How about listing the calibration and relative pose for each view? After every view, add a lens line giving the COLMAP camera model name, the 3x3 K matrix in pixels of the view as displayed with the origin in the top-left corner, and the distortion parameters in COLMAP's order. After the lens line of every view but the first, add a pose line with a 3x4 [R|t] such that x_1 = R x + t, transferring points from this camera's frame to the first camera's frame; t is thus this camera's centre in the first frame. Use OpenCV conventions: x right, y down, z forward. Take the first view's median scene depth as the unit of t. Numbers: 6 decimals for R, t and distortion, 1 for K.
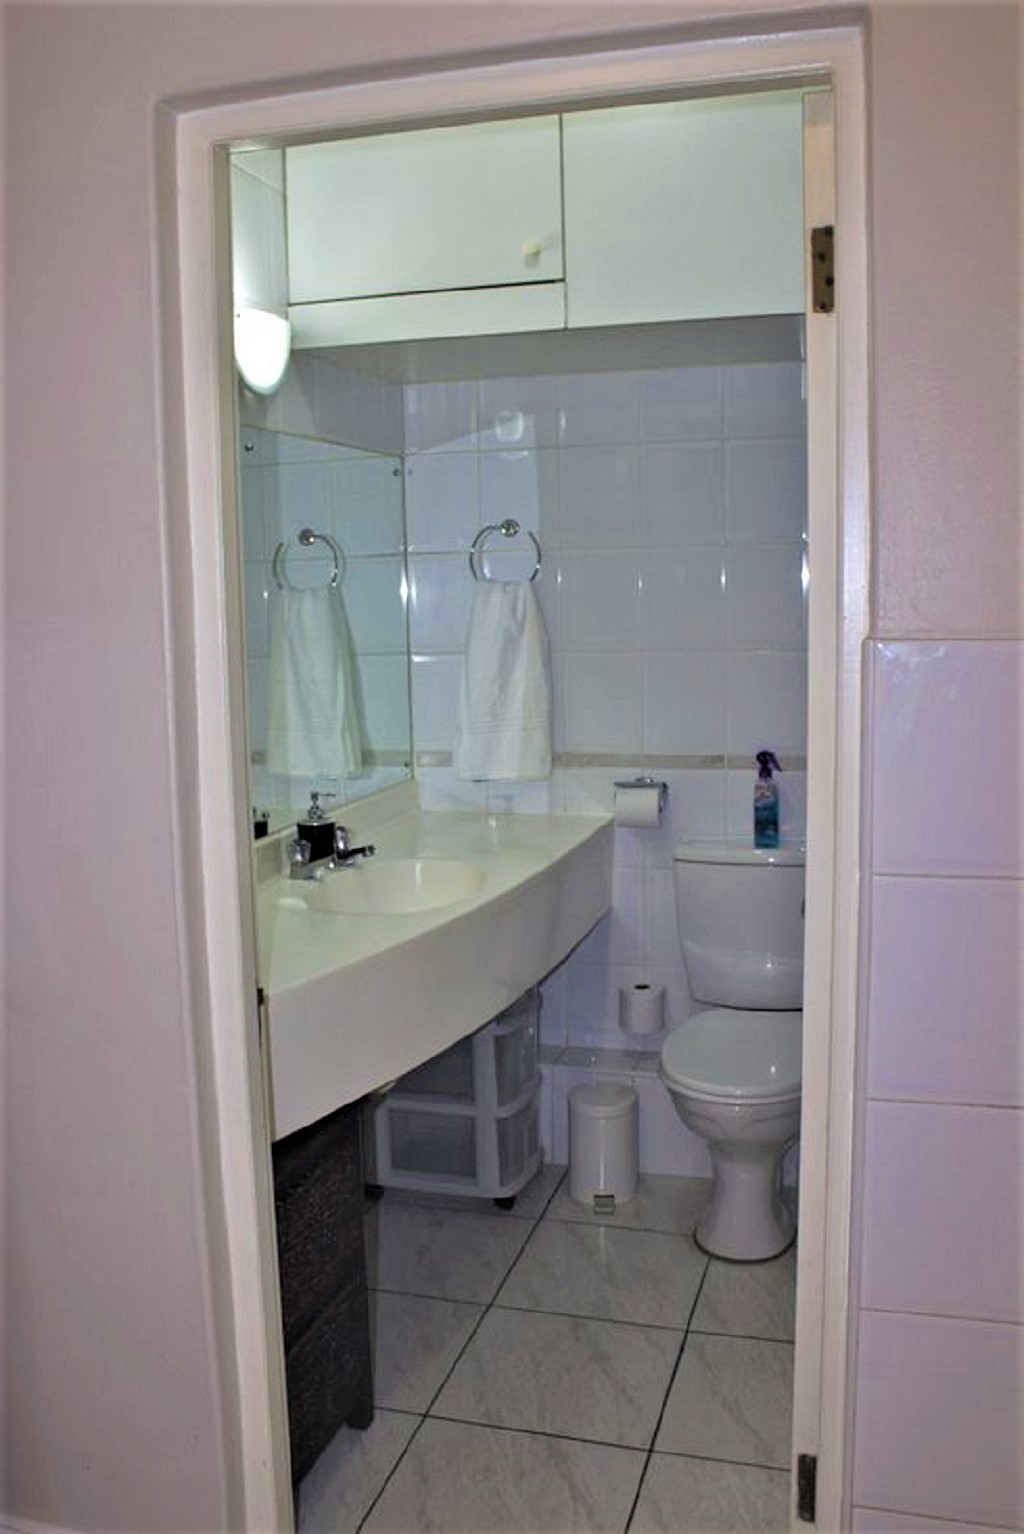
lens RADIAL K [[1305.7, 0, 512.0], [0, 1305.7, 767.0], [0, 0, 1]] dist [-0.142263, 0.069714]
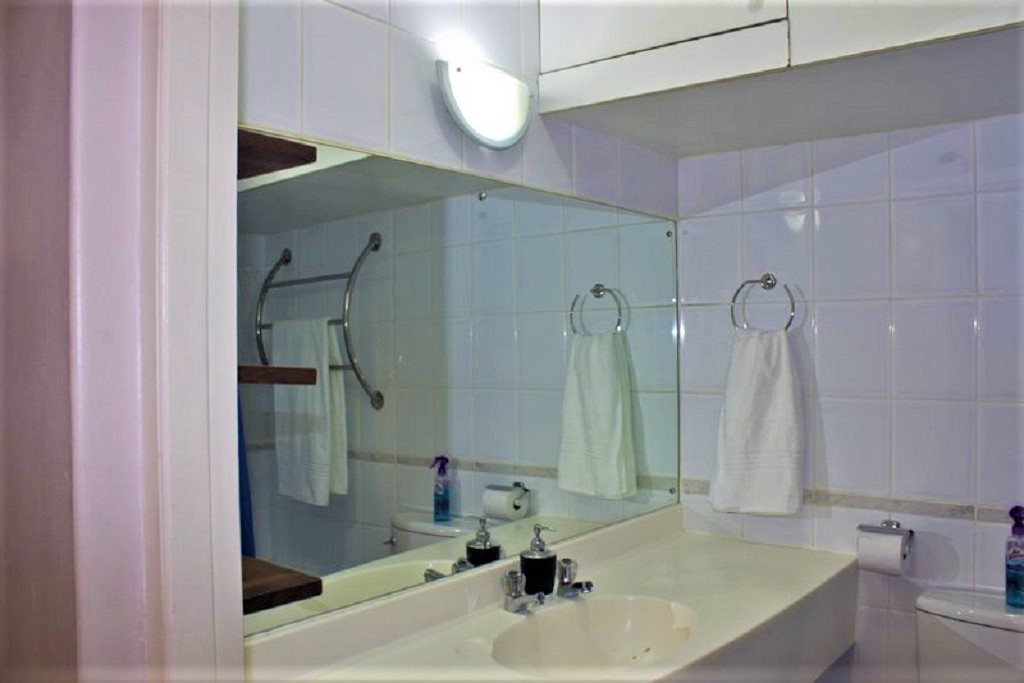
lens RADIAL K [[871.6, 0, 512.0], [0, 871.6, 341.5], [0, 0, 1]] dist [-0.142263, 0.069714]
pose [[0.934476, 0.018319, -0.355554, 0.055827], [-0.066144, 0.990222, -0.122823, -0.030580], [0.349827, 0.138294, 0.926550, 0.259420]]
